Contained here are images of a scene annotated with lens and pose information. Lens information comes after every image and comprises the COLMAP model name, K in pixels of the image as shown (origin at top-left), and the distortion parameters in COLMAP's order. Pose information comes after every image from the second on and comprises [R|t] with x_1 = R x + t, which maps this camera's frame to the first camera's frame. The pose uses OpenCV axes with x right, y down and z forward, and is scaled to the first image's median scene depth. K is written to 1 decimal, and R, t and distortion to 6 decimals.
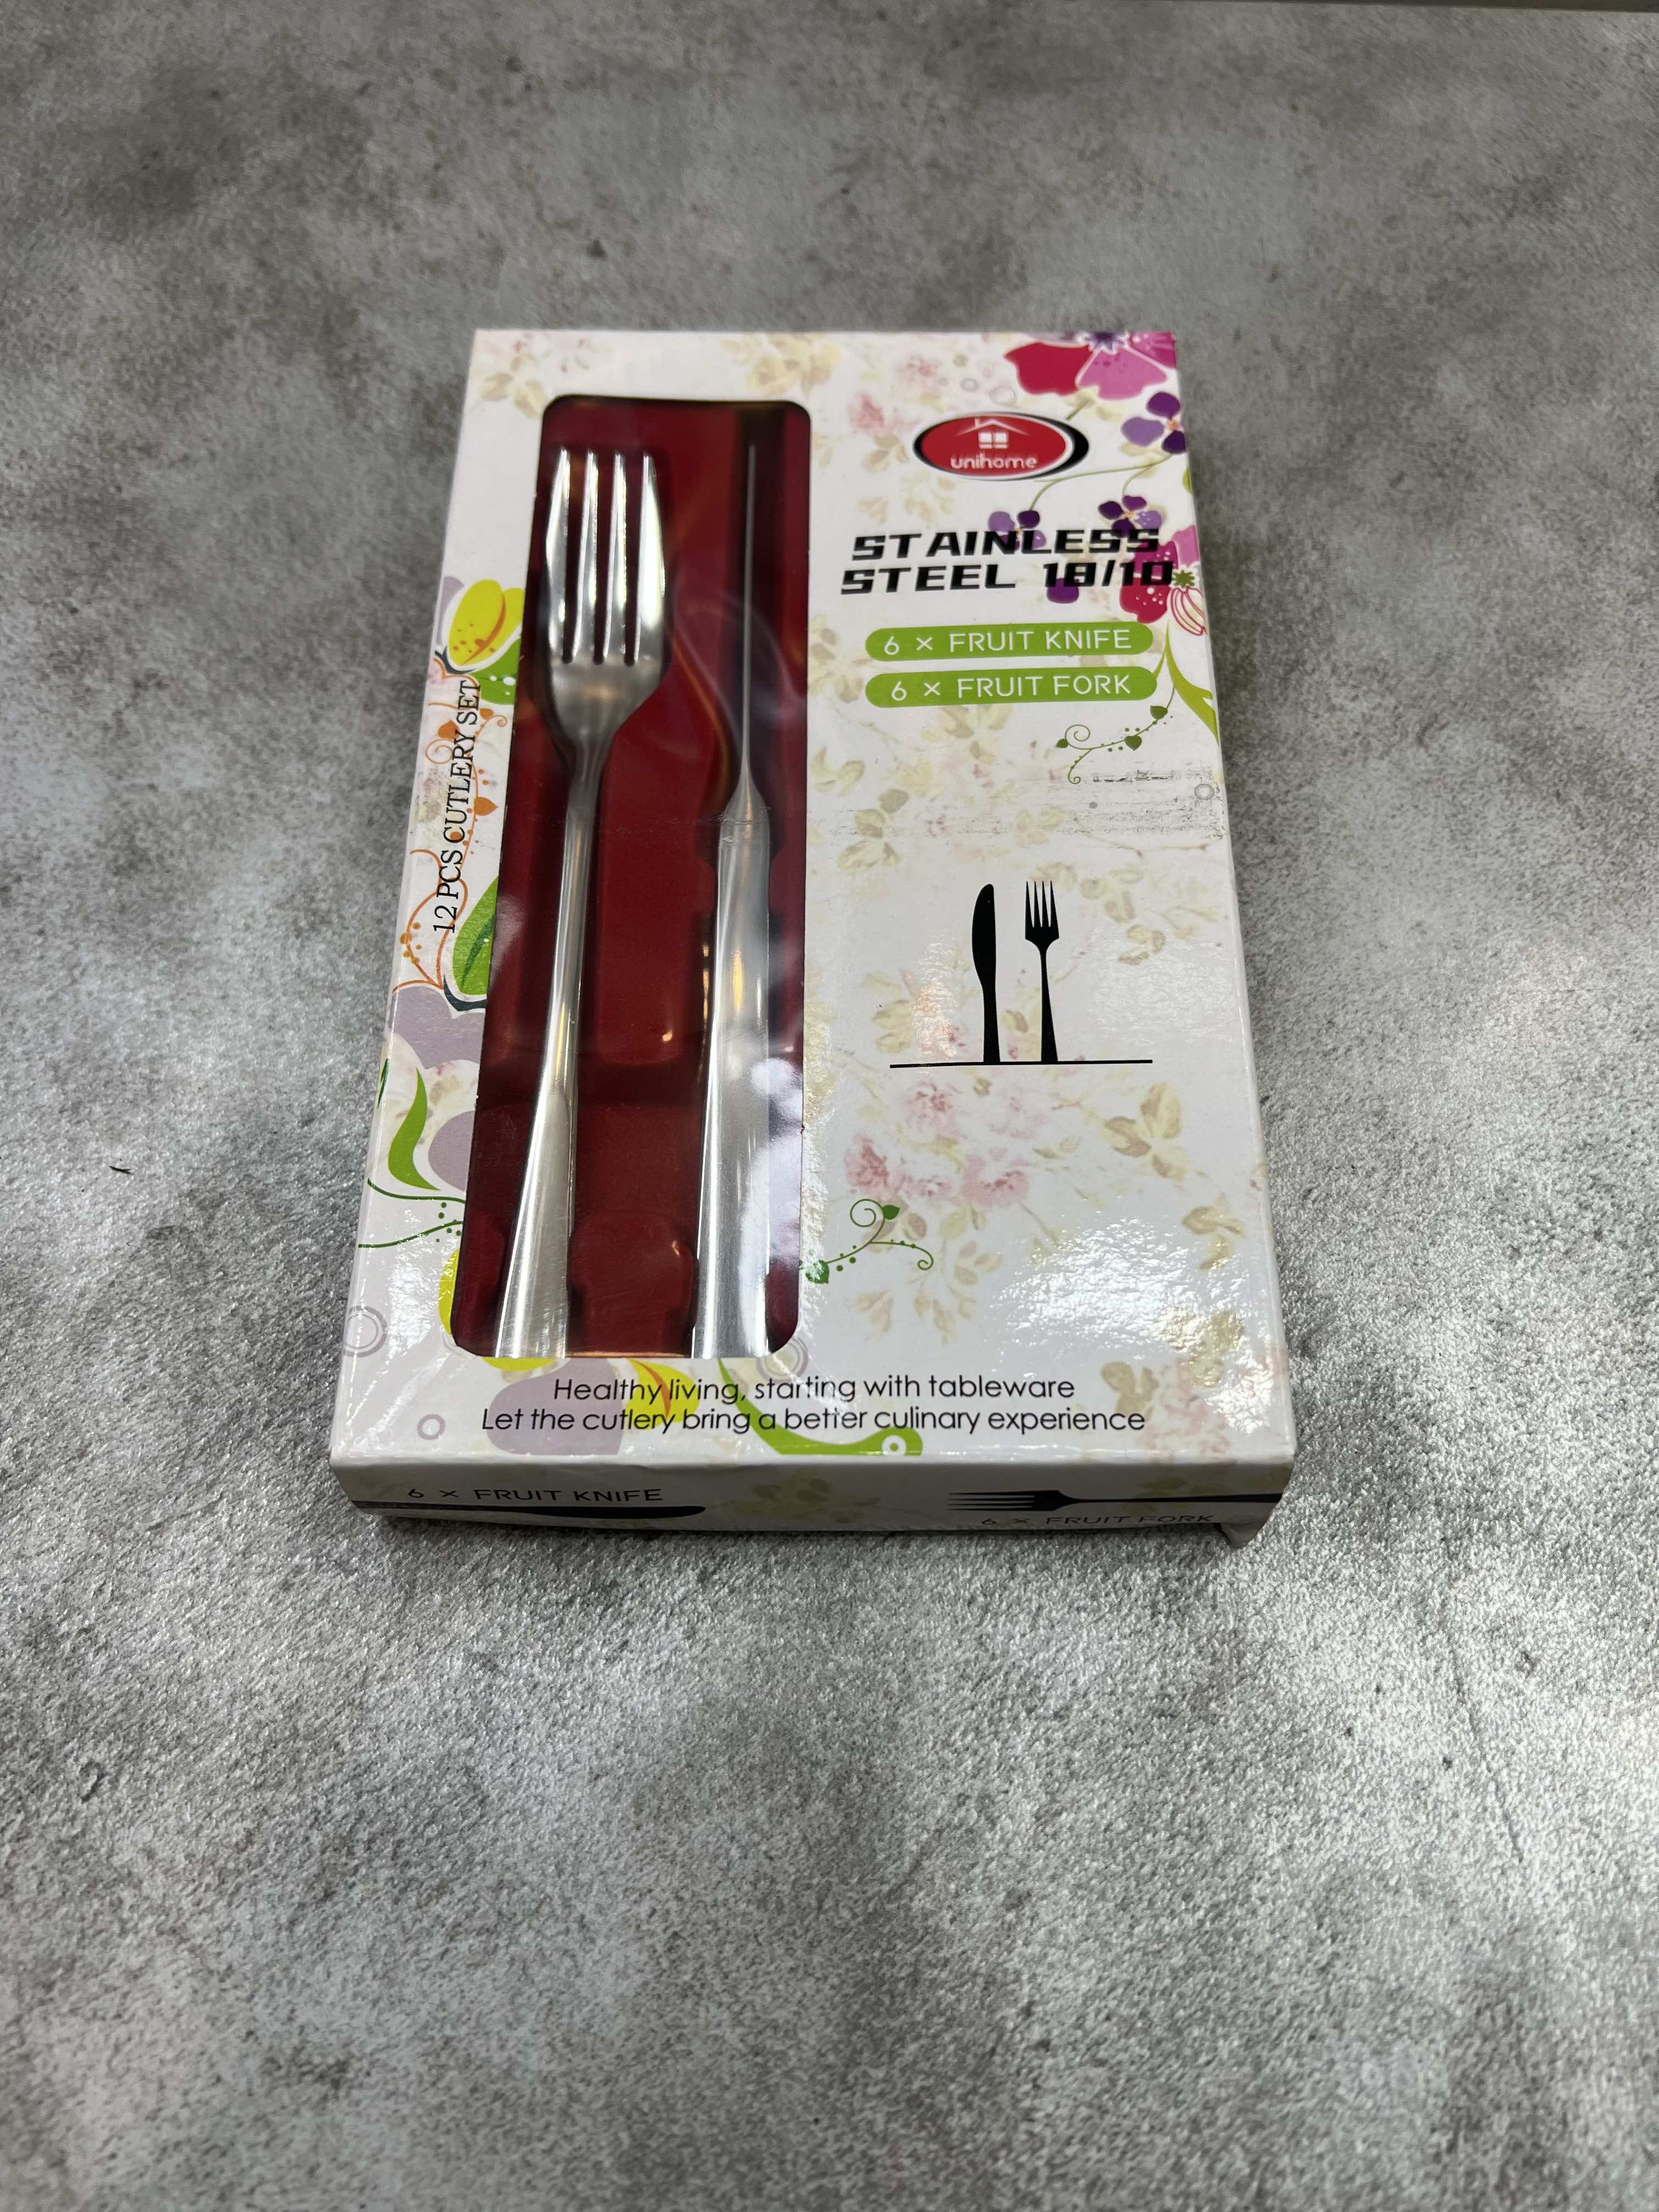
lens RADIAL K [[1730.8, 0, 831.4], [0, 1730.8, 1108.5], [0, 0, 1]] dist [-0.006415, -0.003762]
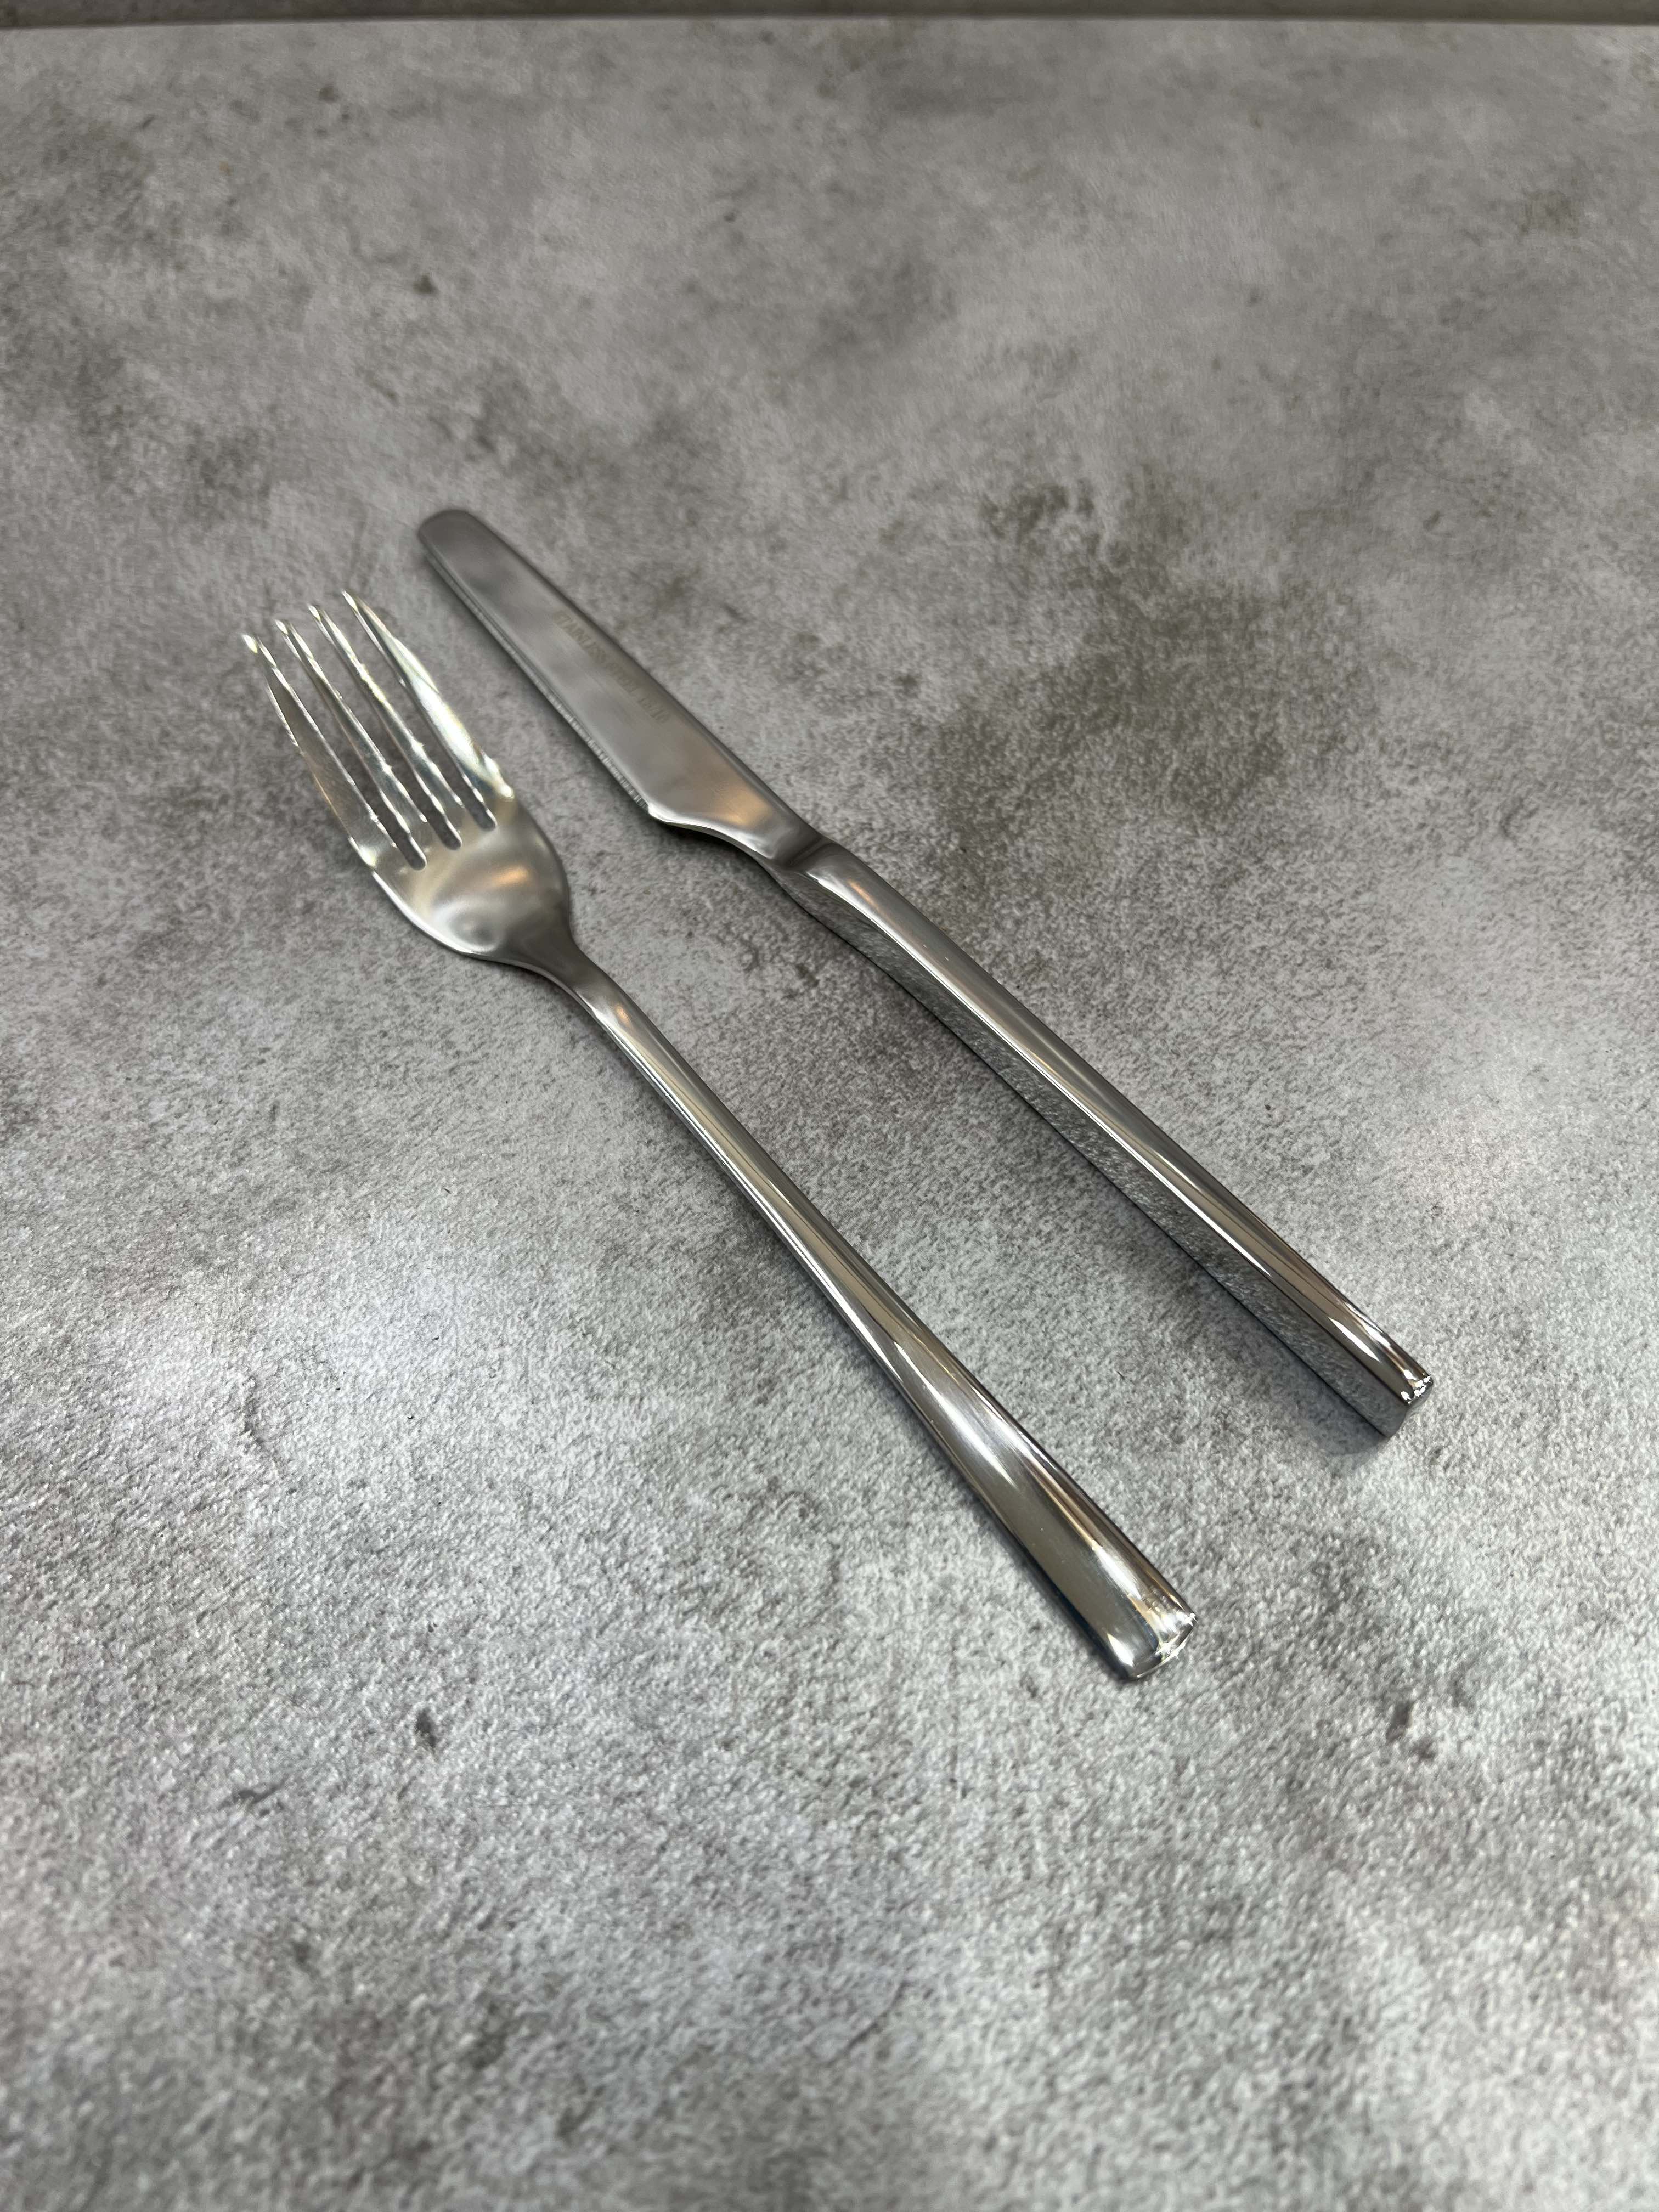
lens RADIAL K [[1747.1, 0, 828.6], [0, 1747.1, 1110.9], [0, 0, 1]] dist [-0.014406, -0.006193]
pose [[0.998519, -0.036131, 0.040685, 0.009019], [0.040148, 0.993902, -0.102700, -0.029701], [-0.036727, 0.104181, 0.993880, 0.329260]]
